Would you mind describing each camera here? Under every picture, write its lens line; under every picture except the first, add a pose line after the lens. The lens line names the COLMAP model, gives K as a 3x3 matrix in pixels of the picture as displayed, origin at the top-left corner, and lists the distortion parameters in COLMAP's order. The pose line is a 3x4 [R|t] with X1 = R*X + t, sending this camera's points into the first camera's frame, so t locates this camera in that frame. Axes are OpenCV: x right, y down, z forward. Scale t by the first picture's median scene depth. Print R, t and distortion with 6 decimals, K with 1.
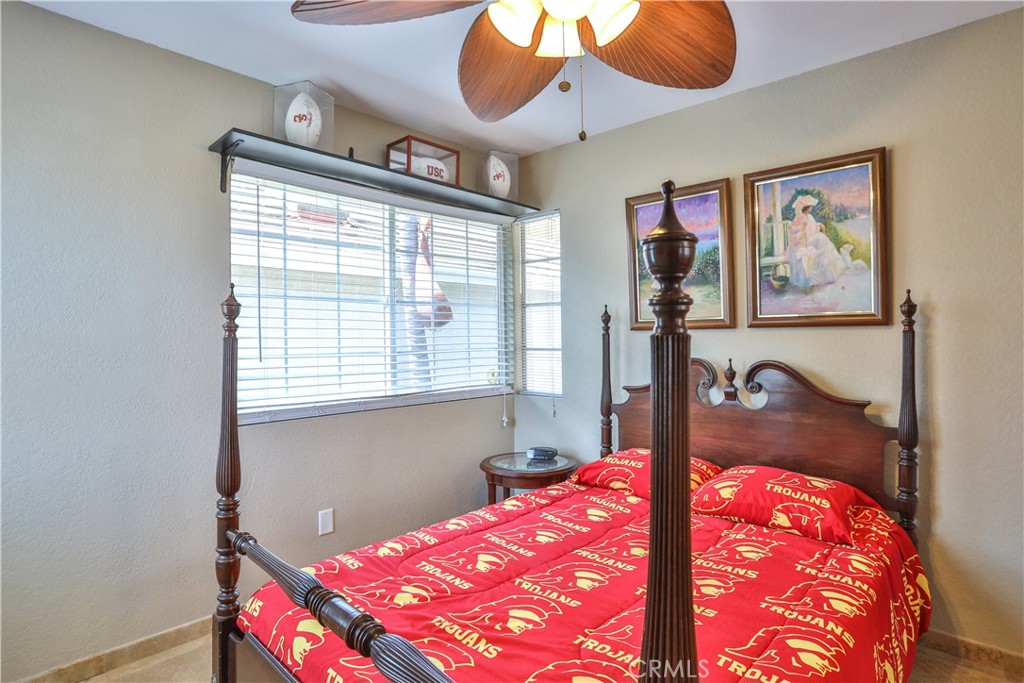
lens RADIAL K [[538.2, 0, 514.7], [0, 538.2, 338.1], [0, 0, 1]] dist [-0.074683, 0.029043]
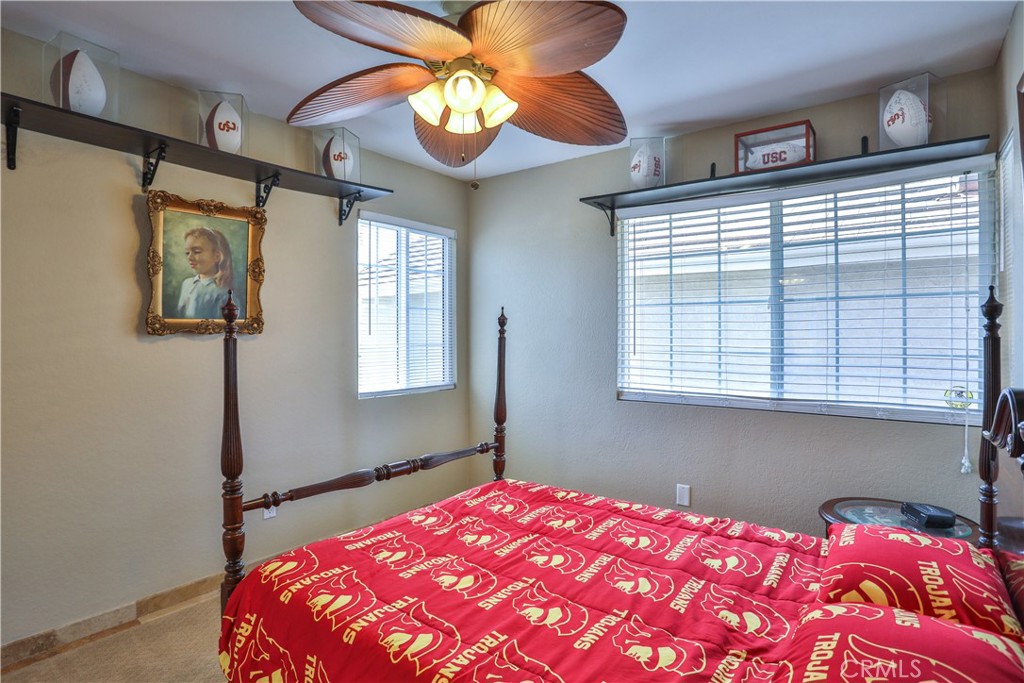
lens RADIAL K [[538.2, 0, 528.1], [0, 538.2, 340.4], [0, 0, 1]] dist [-0.074683, 0.029043]
pose [[0.102905, 0.013785, -0.994596, 0.842917], [-0.007831, 0.999884, 0.013048, -0.008271], [0.994660, 0.006446, 0.103001, 0.583231]]
